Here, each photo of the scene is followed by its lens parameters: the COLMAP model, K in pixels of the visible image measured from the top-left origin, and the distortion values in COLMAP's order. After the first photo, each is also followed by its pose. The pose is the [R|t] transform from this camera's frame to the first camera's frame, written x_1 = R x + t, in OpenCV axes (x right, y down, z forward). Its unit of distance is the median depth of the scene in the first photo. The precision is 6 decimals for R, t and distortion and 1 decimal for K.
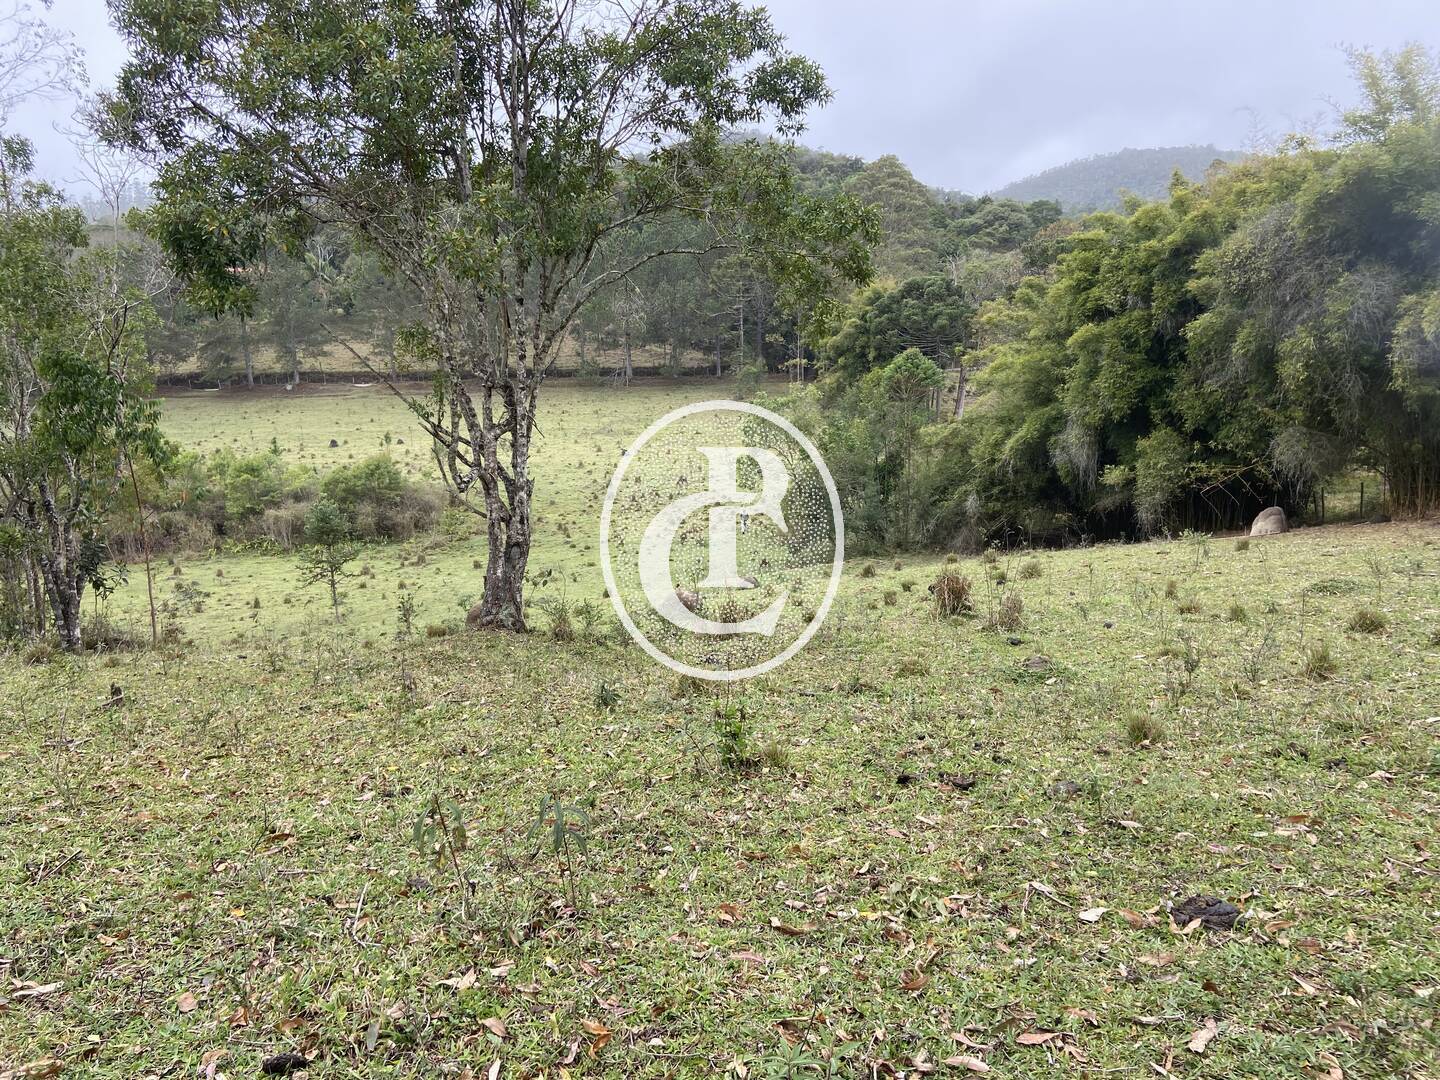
lens RADIAL K [[1061.9, 0, 728.9], [0, 1061.9, 547.0], [0, 0, 1]] dist [0.097575, -0.121695]
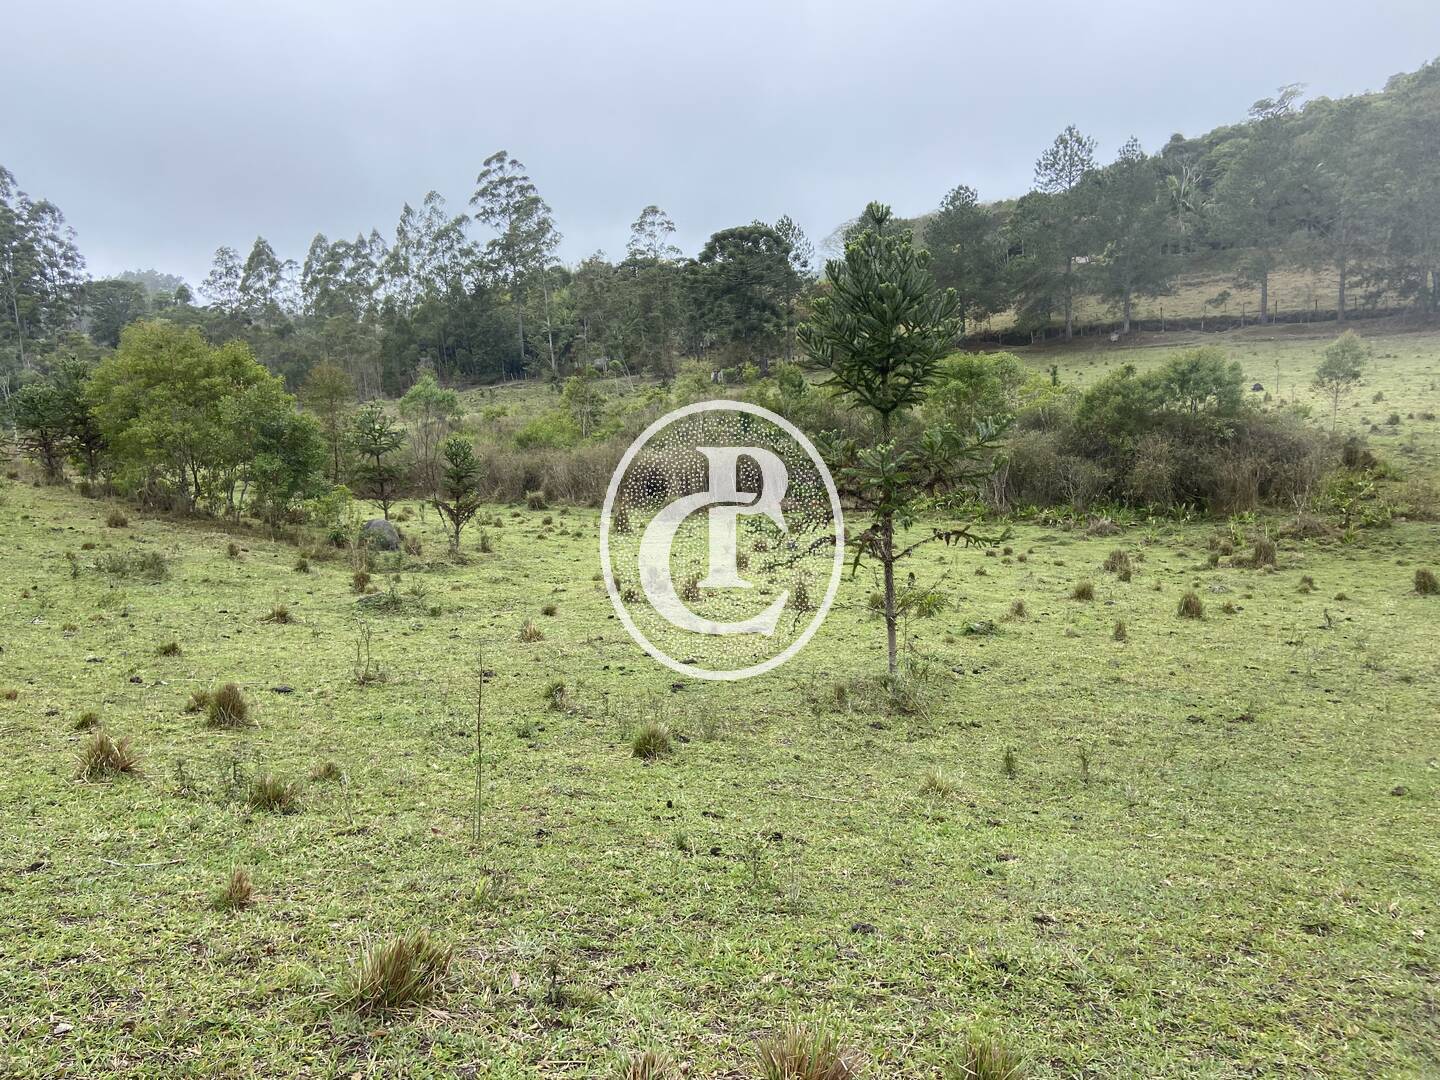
lens RADIAL K [[1061.9, 0, 710.9], [0, 1061.9, 542.9], [0, 0, 1]] dist [0.097575, -0.121695]
pose [[0.717239, 0.098682, -0.689804, -0.164155], [-0.112666, 0.993319, 0.024955, 0.021978], [0.687659, 0.059819, 0.723566, 0.589149]]
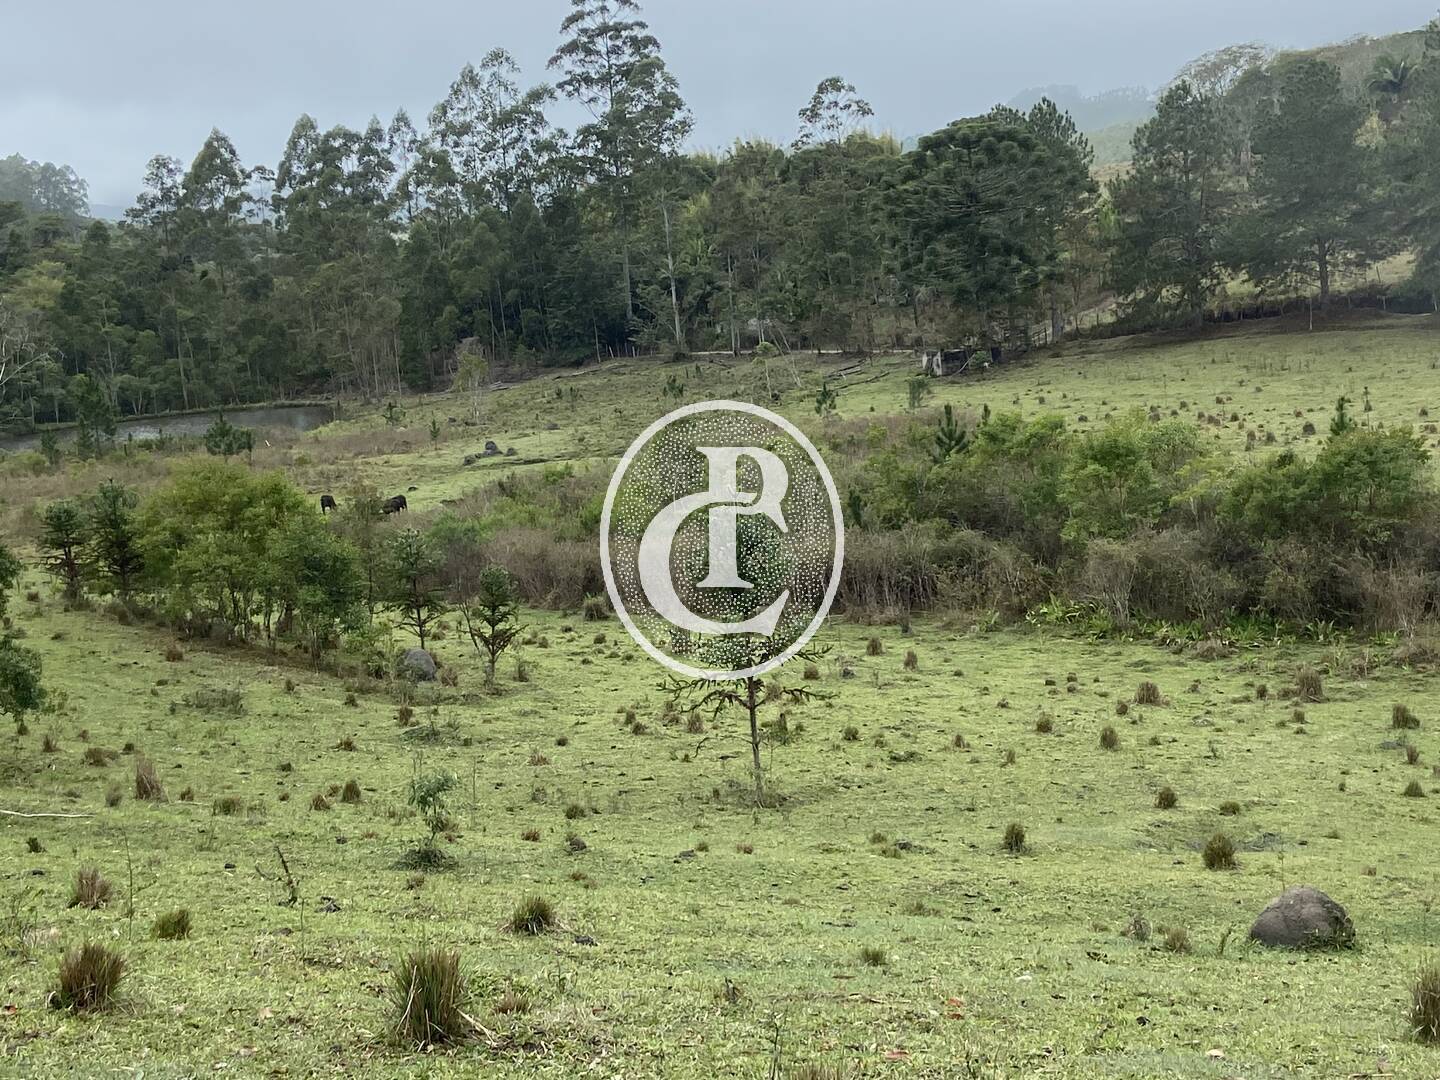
lens RADIAL K [[2076.1, 0, 789.1], [0, 2076.1, 438.1], [0, 0, 1]] dist [0.062604, 0.000000]
pose [[0.638202, 0.031061, -0.769242, 0.192021], [-0.105864, 0.993235, -0.047725, -0.023806], [0.762555, 0.111893, 0.637173, 0.371741]]
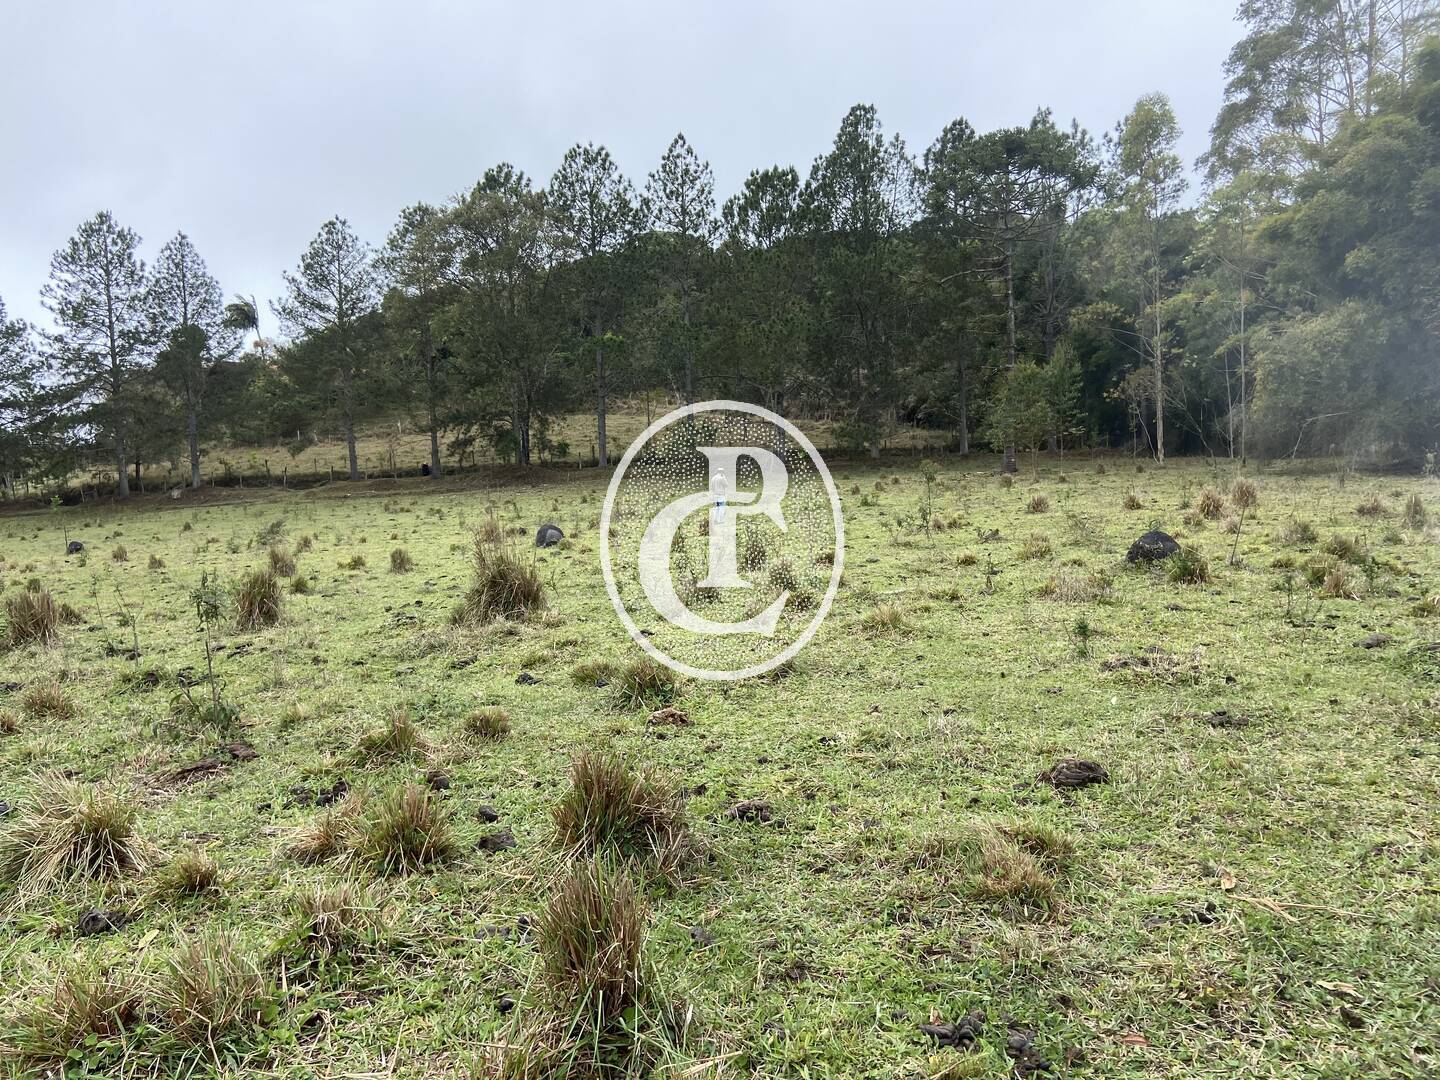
lens RADIAL K [[1061.9, 0, 721.7], [0, 1061.9, 536.0], [0, 0, 1]] dist [0.097575, -0.121695]
pose [[0.969411, -0.025951, -0.244068, -0.000482], [-0.022048, 0.981167, -0.191897, -0.059517], [0.244451, 0.191408, 0.950582, 1.237981]]
